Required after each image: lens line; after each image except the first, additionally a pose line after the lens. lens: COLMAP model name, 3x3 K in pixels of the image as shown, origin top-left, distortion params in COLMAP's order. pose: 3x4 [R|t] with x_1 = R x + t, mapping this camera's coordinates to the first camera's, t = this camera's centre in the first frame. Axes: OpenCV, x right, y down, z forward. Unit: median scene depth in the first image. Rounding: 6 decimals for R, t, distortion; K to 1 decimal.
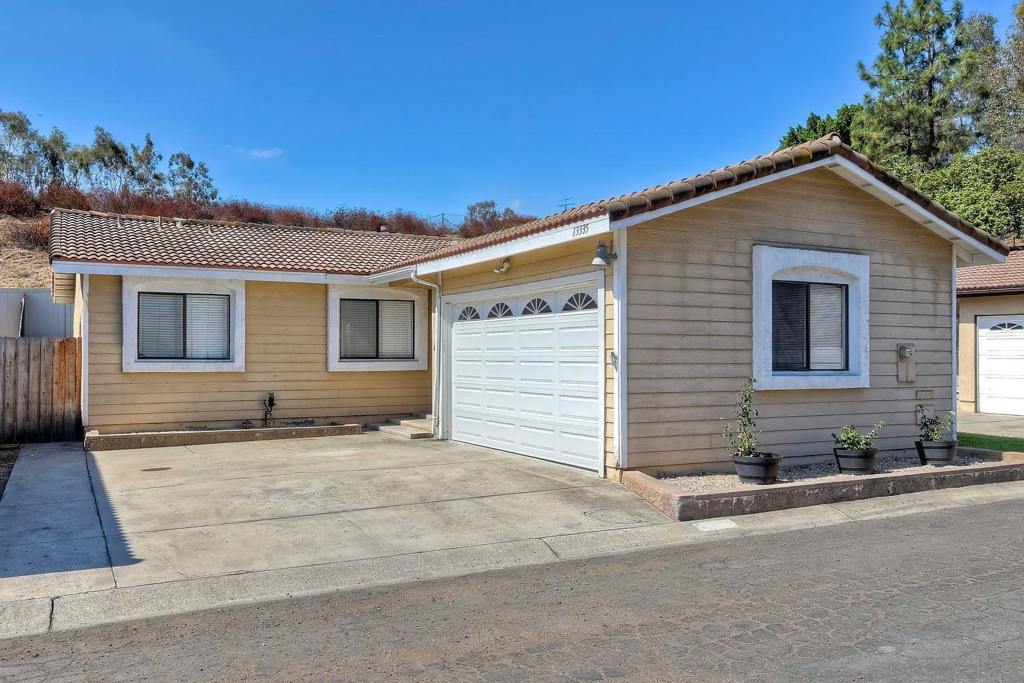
lens RADIAL K [[841.2, 0, 514.5], [0, 841.2, 341.4], [0, 0, 1]] dist [0.010536, -0.000565]
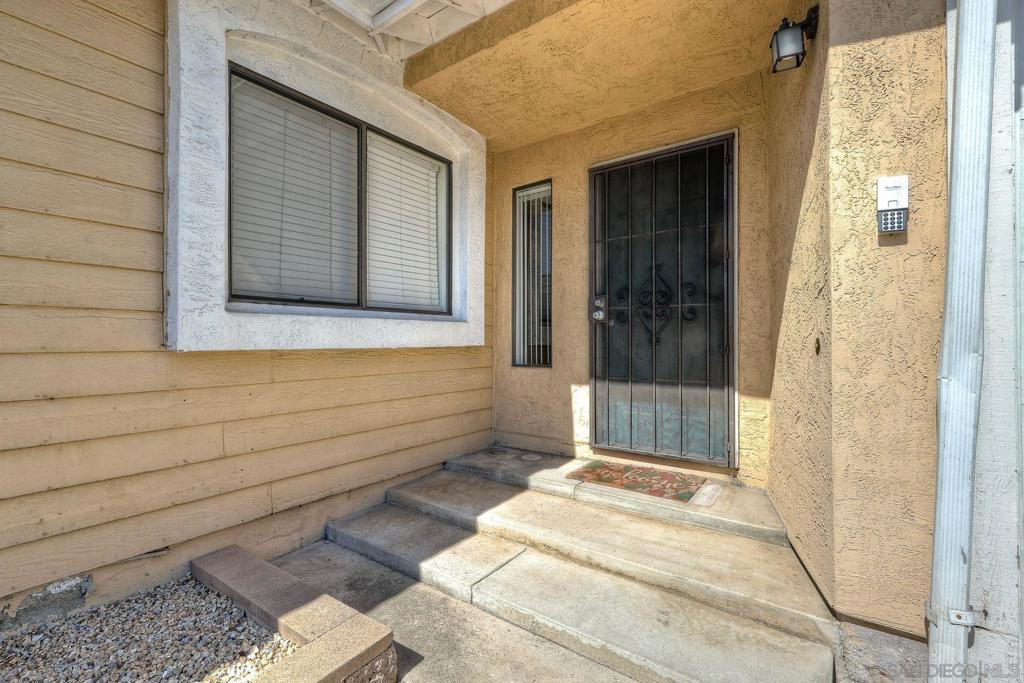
lens RADIAL K [[450.8, 0, 507.7], [0, 450.8, 340.6], [0, 0, 1]] dist [0.001144, 0.000099]
pose [[0.899783, 0.001320, 0.436335, -0.226635], [-0.005946, 0.999940, 0.009236, 0.036760], [-0.436296, -0.010905, 0.899737, 0.997944]]
